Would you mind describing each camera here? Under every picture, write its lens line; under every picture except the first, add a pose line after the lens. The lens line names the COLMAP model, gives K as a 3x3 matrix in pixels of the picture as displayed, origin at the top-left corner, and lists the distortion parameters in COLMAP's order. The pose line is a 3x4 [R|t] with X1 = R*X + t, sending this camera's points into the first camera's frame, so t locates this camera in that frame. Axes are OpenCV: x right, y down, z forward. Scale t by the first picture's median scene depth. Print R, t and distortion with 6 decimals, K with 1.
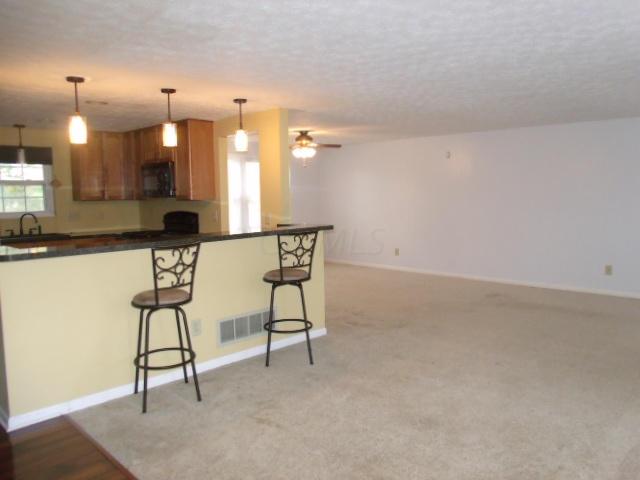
lens RADIAL K [[509.6, 0, 319.4], [0, 509.6, 239.7], [0, 0, 1]] dist [-0.039904, 0.015900]
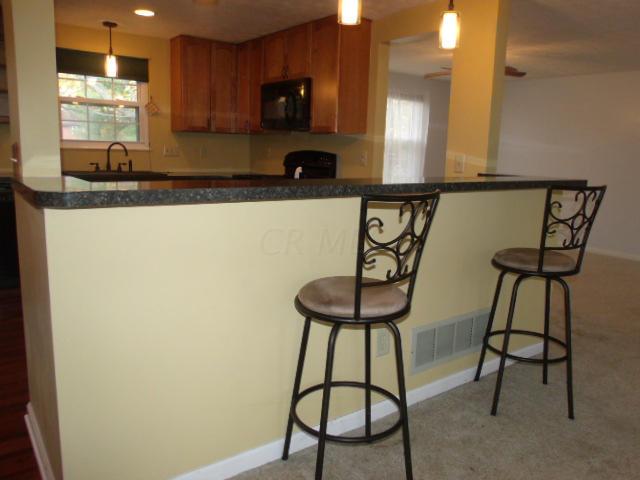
lens RADIAL K [[509.6, 0, 319.5], [0, 509.6, 238.4], [0, 0, 1]] dist [-0.039904, 0.015900]
pose [[0.986892, 0.073920, -0.143459, -0.150261], [-0.062215, 0.994485, 0.084435, 0.008295], [0.148909, -0.074403, 0.986048, 0.271118]]
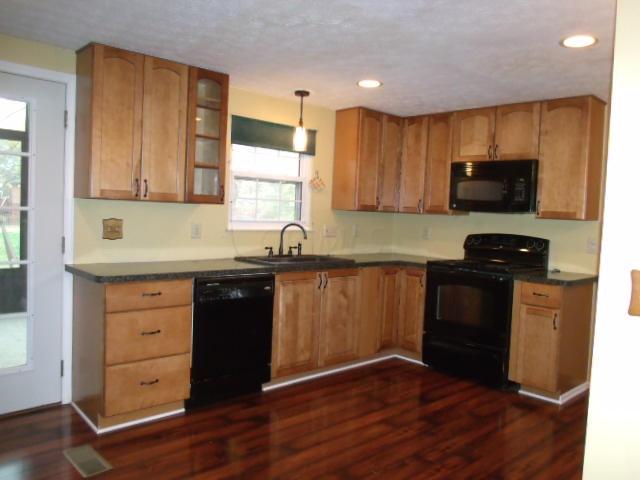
lens RADIAL K [[509.6, 0, 337.7], [0, 509.6, 236.1], [0, 0, 1]] dist [-0.039904, 0.015900]
pose [[0.997219, 0.058081, -0.046706, -0.491250], [-0.060286, 0.997062, -0.047263, -0.007648], [0.043823, 0.049947, 0.997790, 0.324389]]
